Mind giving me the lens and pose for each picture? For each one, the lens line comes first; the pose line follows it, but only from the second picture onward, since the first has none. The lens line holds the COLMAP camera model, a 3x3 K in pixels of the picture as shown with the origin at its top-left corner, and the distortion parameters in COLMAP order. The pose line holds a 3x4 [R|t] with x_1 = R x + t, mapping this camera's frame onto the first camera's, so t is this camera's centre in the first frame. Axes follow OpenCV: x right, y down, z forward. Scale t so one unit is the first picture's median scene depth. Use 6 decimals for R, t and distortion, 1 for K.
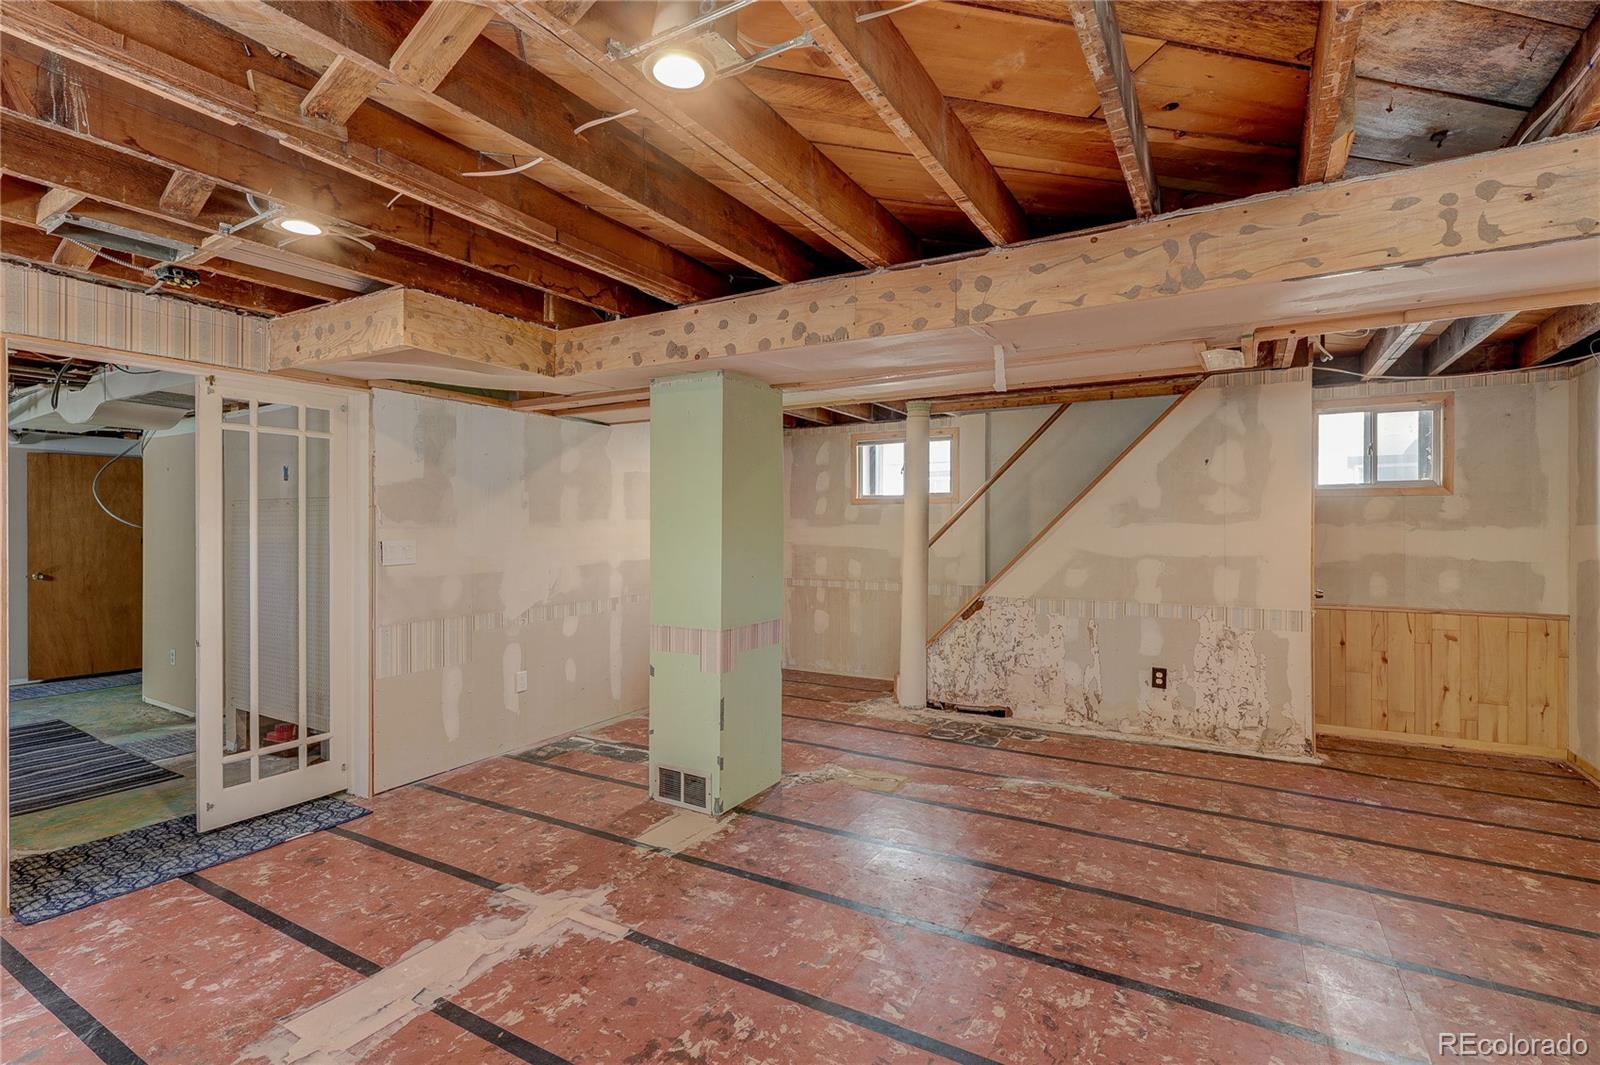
lens RADIAL K [[748.0, 0, 800.0], [0, 748.0, 532.5], [0, 0, 1]] dist [-0.004446, -0.000086]
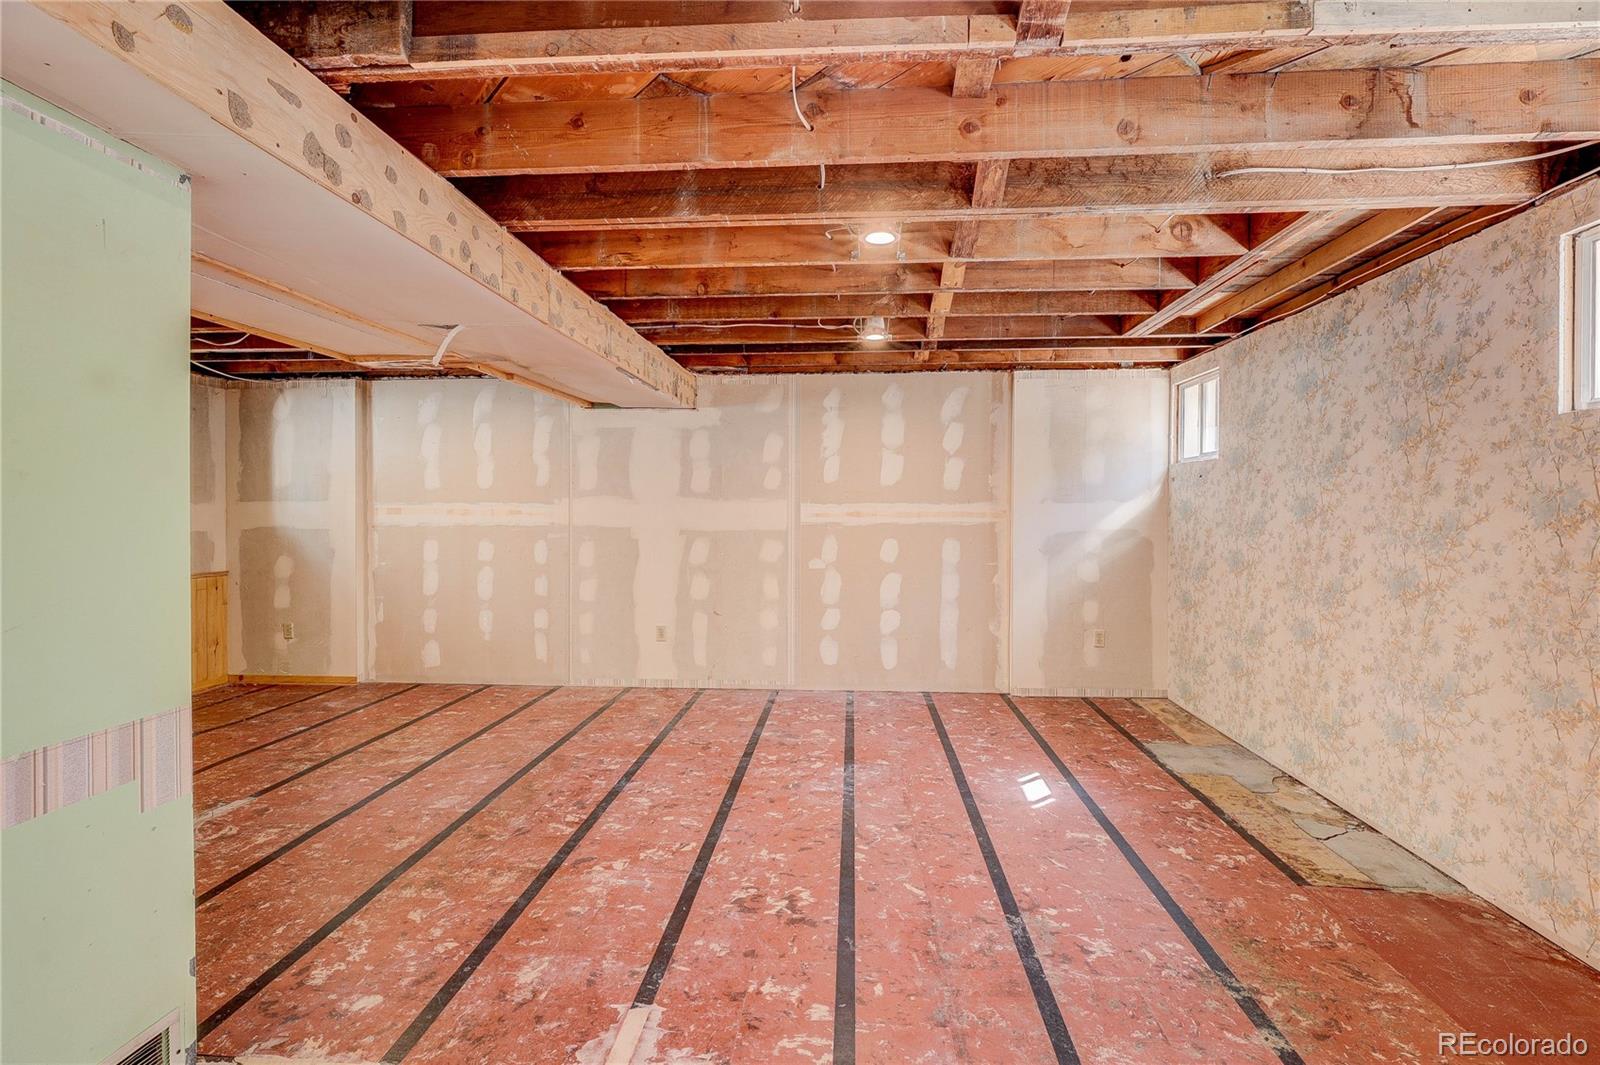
lens RADIAL K [[748.0, 0, 800.0], [0, 748.0, 532.5], [0, 0, 1]] dist [-0.004446, -0.000086]
pose [[-0.447586, -0.030339, 0.893726, -0.884347], [0.003912, 0.999348, 0.035883, 0.001064], [-0.894232, 0.019557, -0.447176, 1.049124]]
